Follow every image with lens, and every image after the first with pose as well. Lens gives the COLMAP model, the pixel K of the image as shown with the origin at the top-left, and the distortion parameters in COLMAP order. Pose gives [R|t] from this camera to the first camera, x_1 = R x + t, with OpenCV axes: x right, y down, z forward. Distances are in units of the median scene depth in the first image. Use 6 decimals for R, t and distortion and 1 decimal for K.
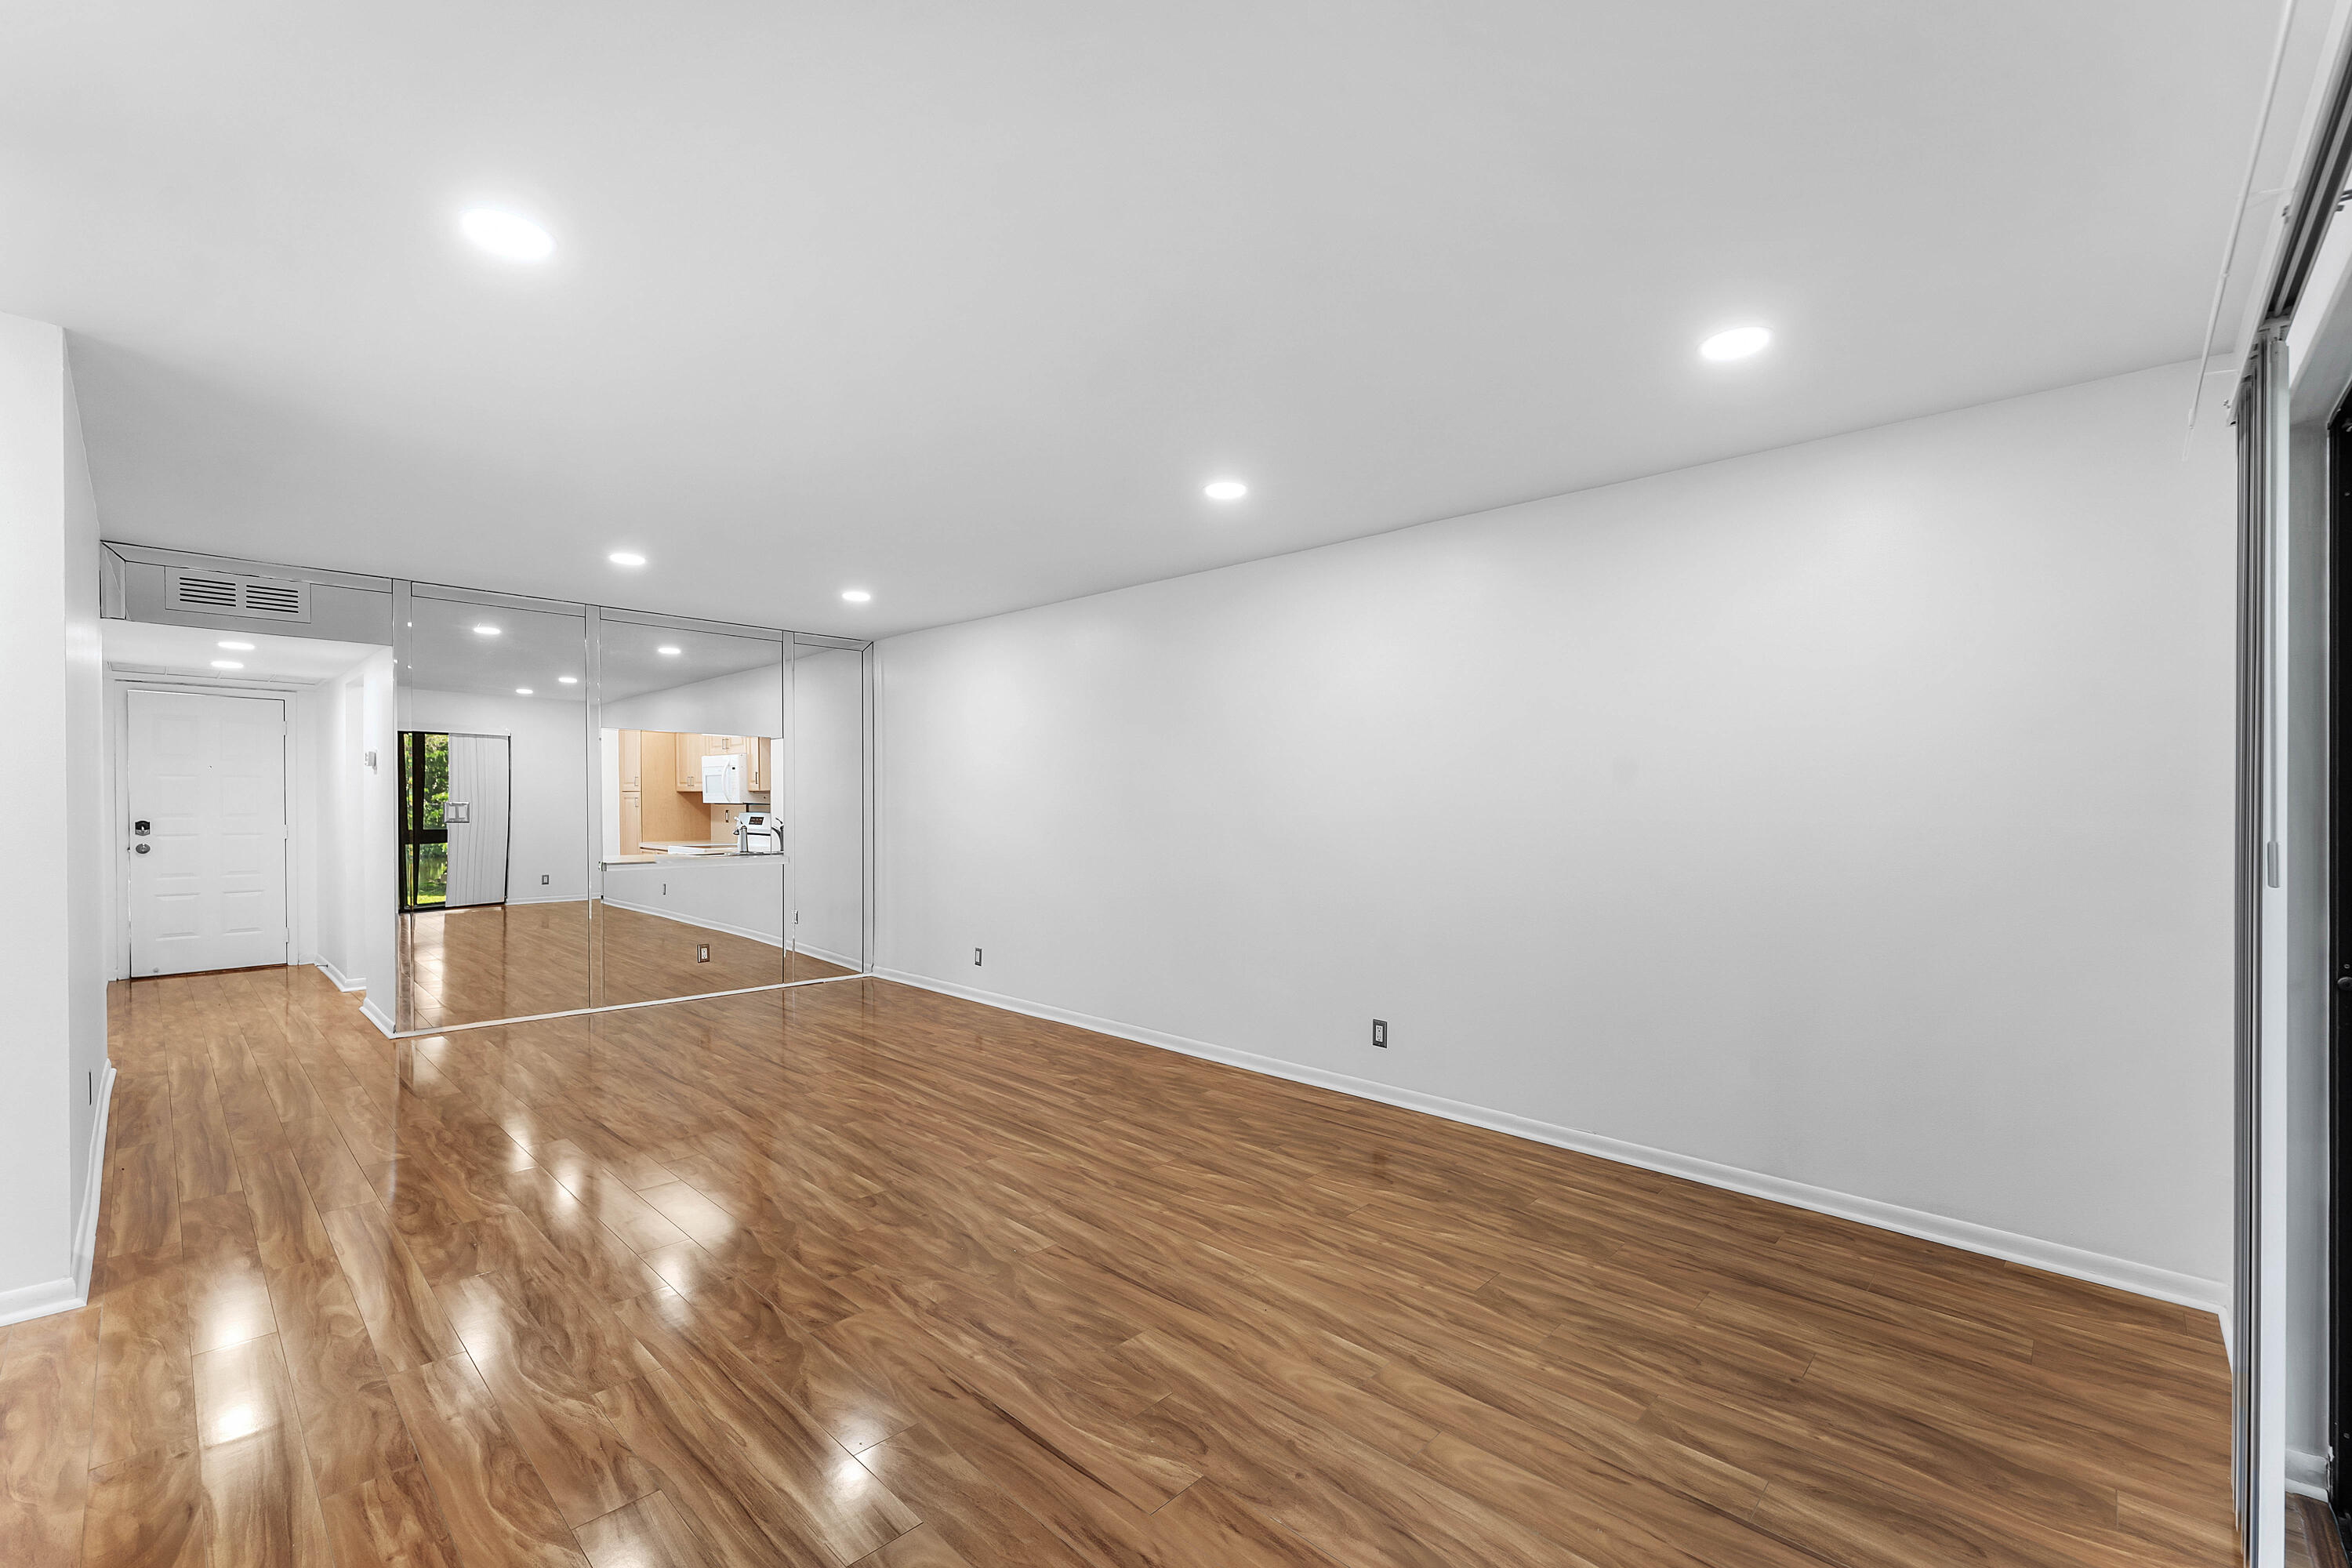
lens RADIAL K [[1004.1, 0, 1221.0], [0, 1004.1, 812.0], [0, 0, 1]] dist [-0.000917, -0.000033]
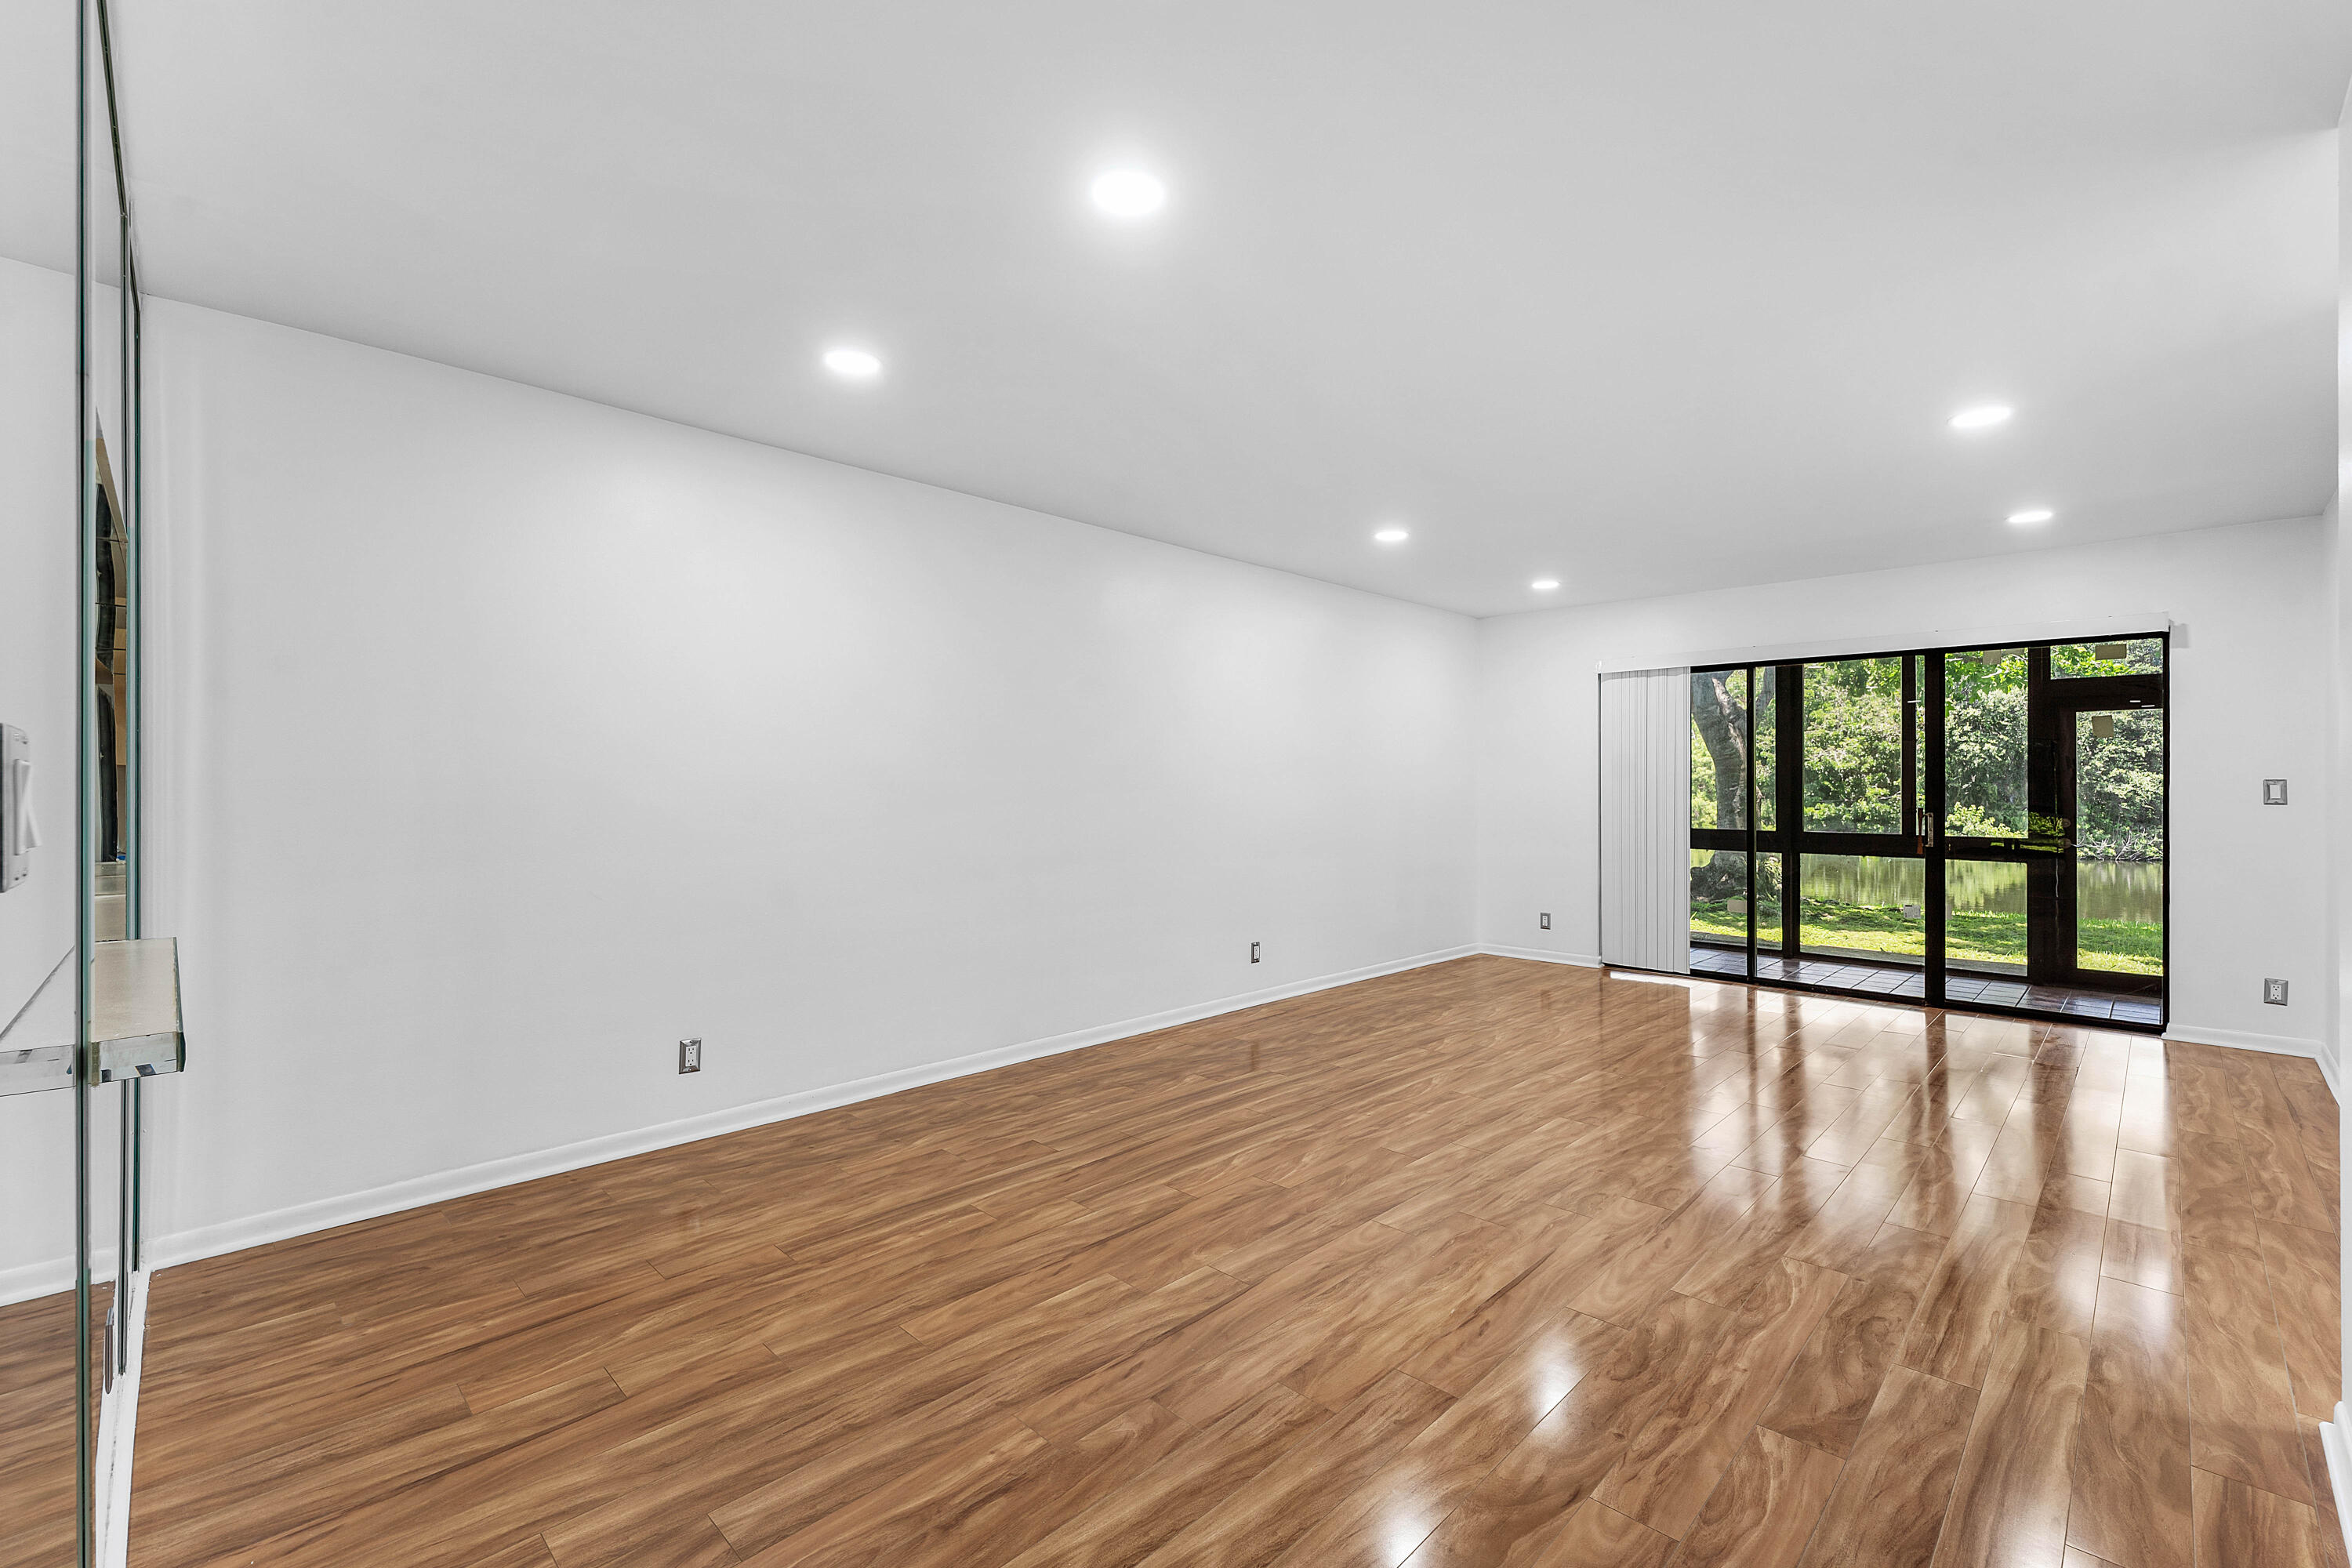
lens RADIAL K [[977.6, 0, 1176.0], [0, 977.6, 784.0], [0, 0, 1]] dist [-0.001050, -0.000472]
pose [[0.040802, -0.005756, 0.999151, -1.206477], [0.008155, 0.999952, 0.005428, -0.001557], [-0.999134, 0.007927, 0.040847, 1.161002]]
